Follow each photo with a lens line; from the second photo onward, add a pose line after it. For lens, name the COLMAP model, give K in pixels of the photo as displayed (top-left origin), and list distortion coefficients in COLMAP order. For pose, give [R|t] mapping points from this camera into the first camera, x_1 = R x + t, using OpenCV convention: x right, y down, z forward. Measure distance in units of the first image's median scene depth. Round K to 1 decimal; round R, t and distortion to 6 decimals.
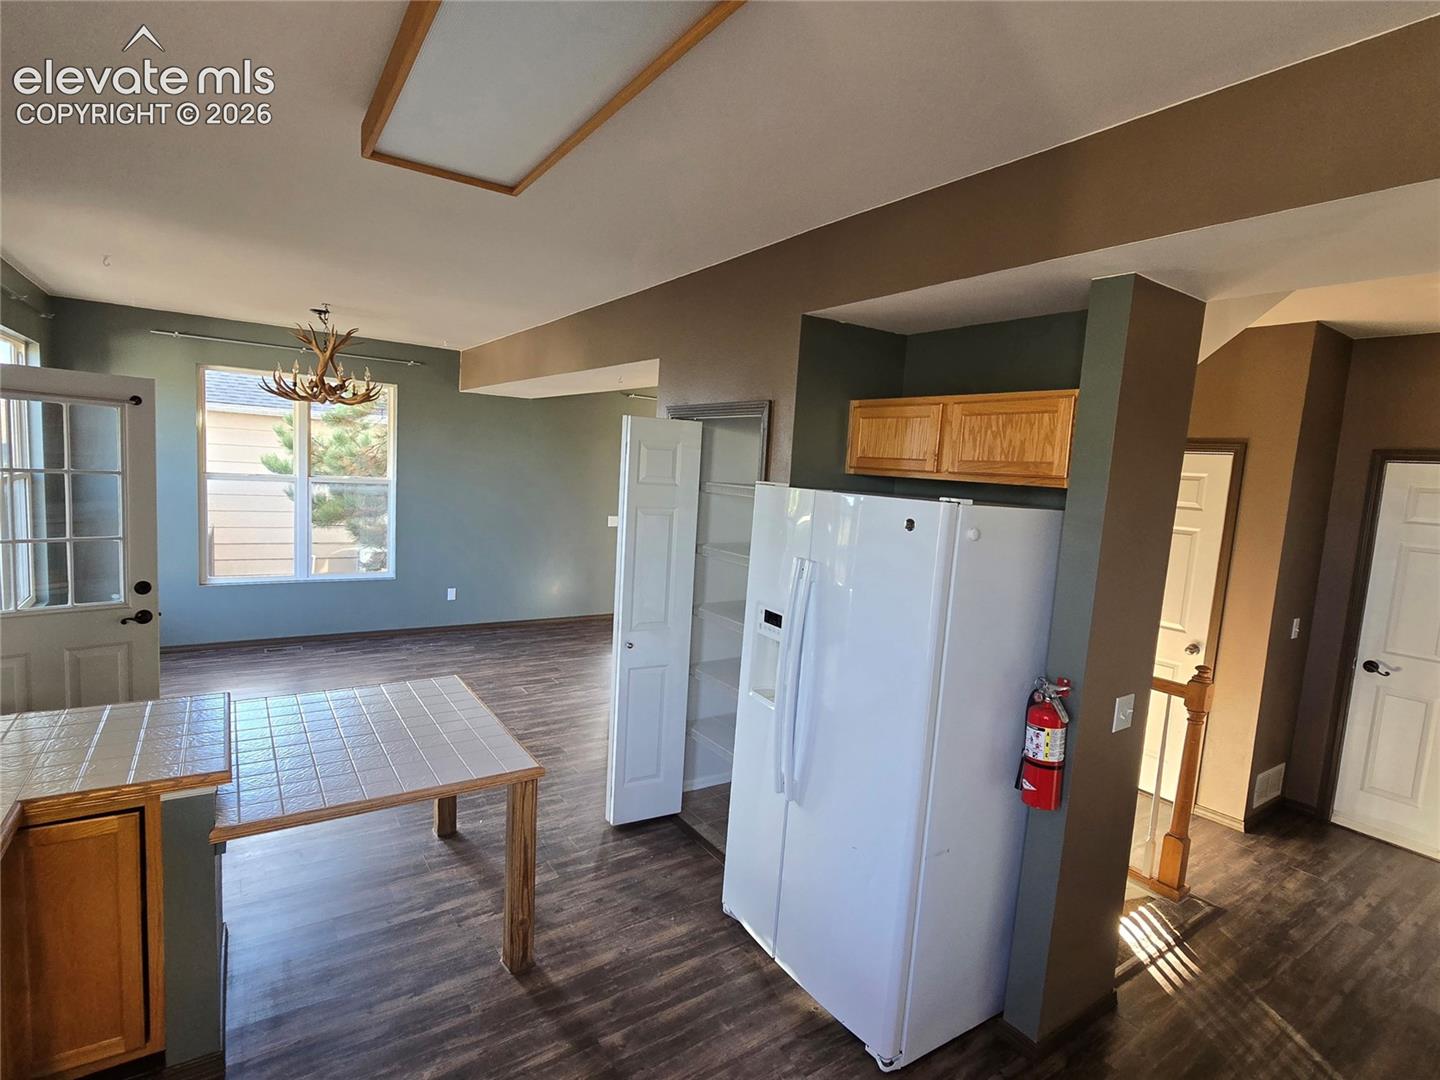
lens RADIAL K [[719.9, 0, 720.0], [0, 719.9, 540.0], [0, 0, 1]] dist [-0.002295, -0.000694]
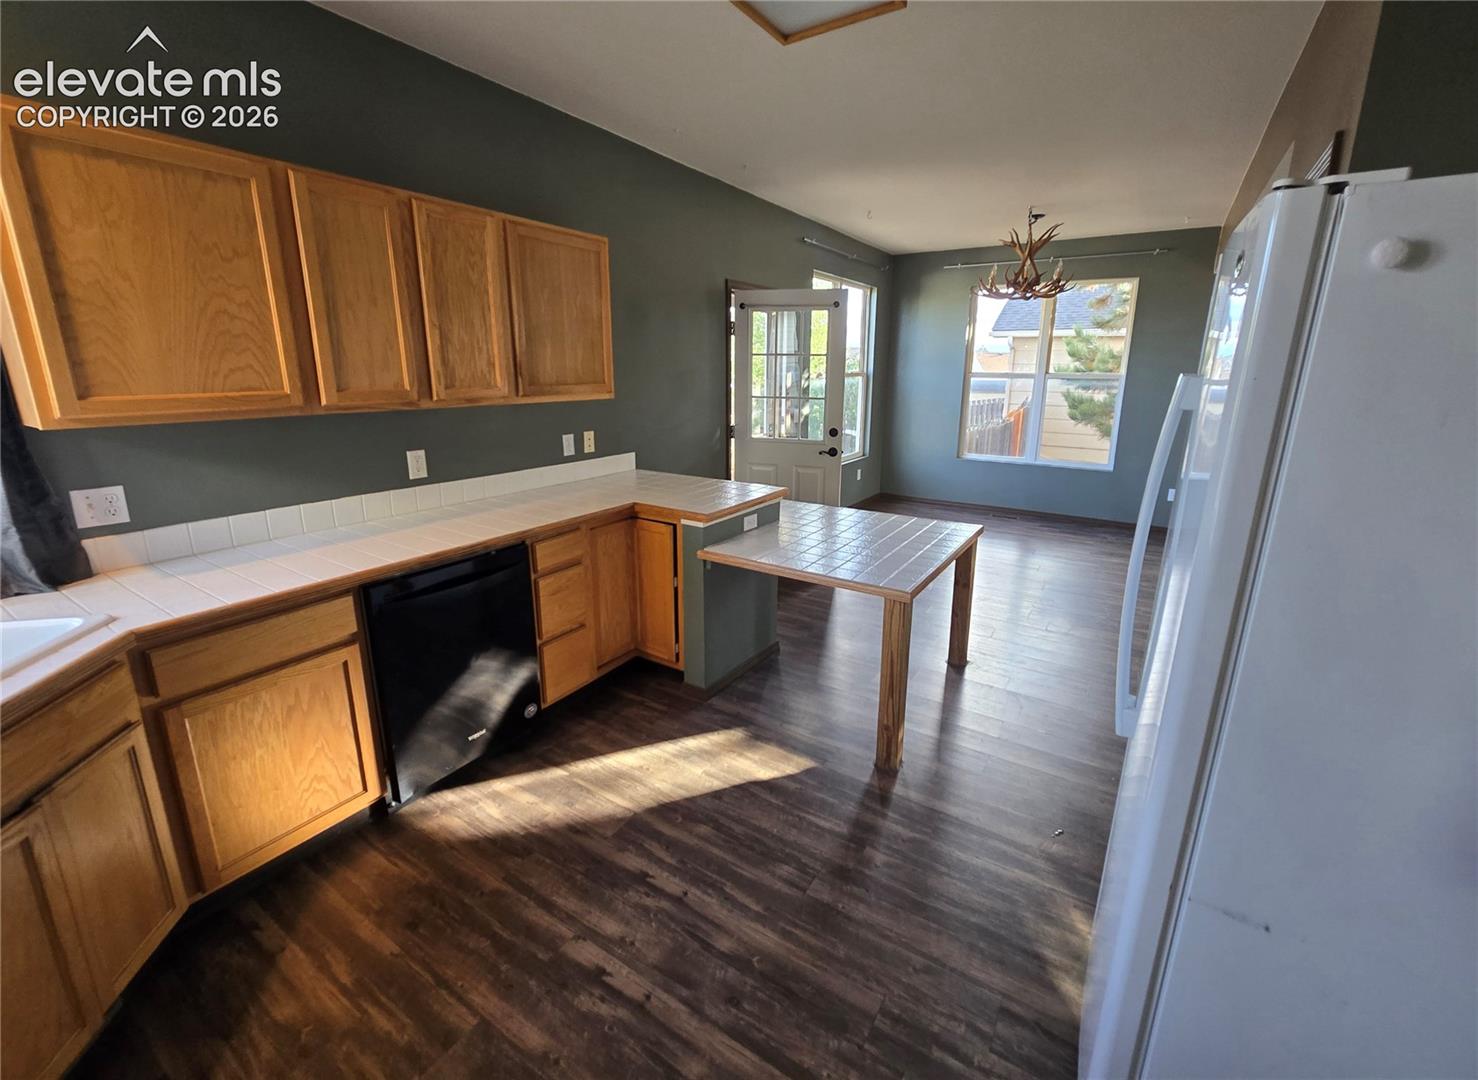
lens RADIAL K [[619.4, 0, 745.2], [0, 619.4, 513.5], [0, 0, 1]] dist [-0.005782, -0.000023]
pose [[0.392726, 0.156311, -0.906274, 0.492068], [-0.081481, 0.987488, 0.135010, 0.109612], [0.916039, 0.020822, 0.400549, 0.462218]]
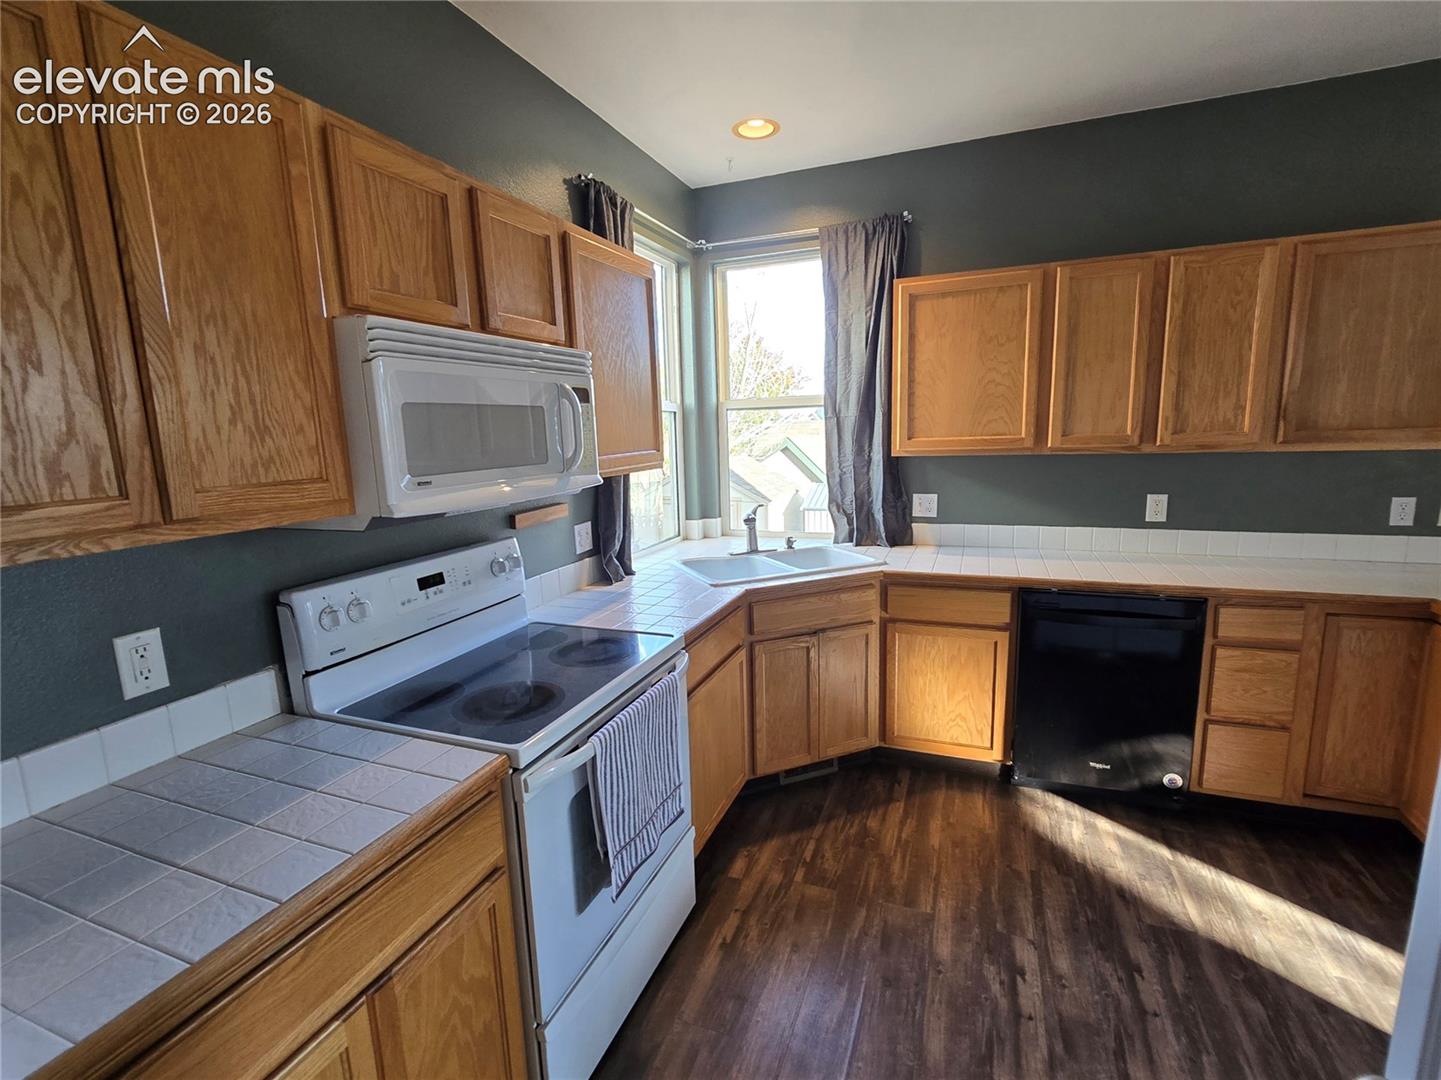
lens RADIAL K [[654.4, 0, 720.5], [0, 654.4, 540.0], [0, 0, 1]] dist [0.001200, -0.000075]
pose [[-0.825197, 0.056994, -0.561962, 0.592854], [-0.082180, 0.972196, 0.219276, 0.076868], [0.558834, 0.227128, -0.797570, 0.924039]]
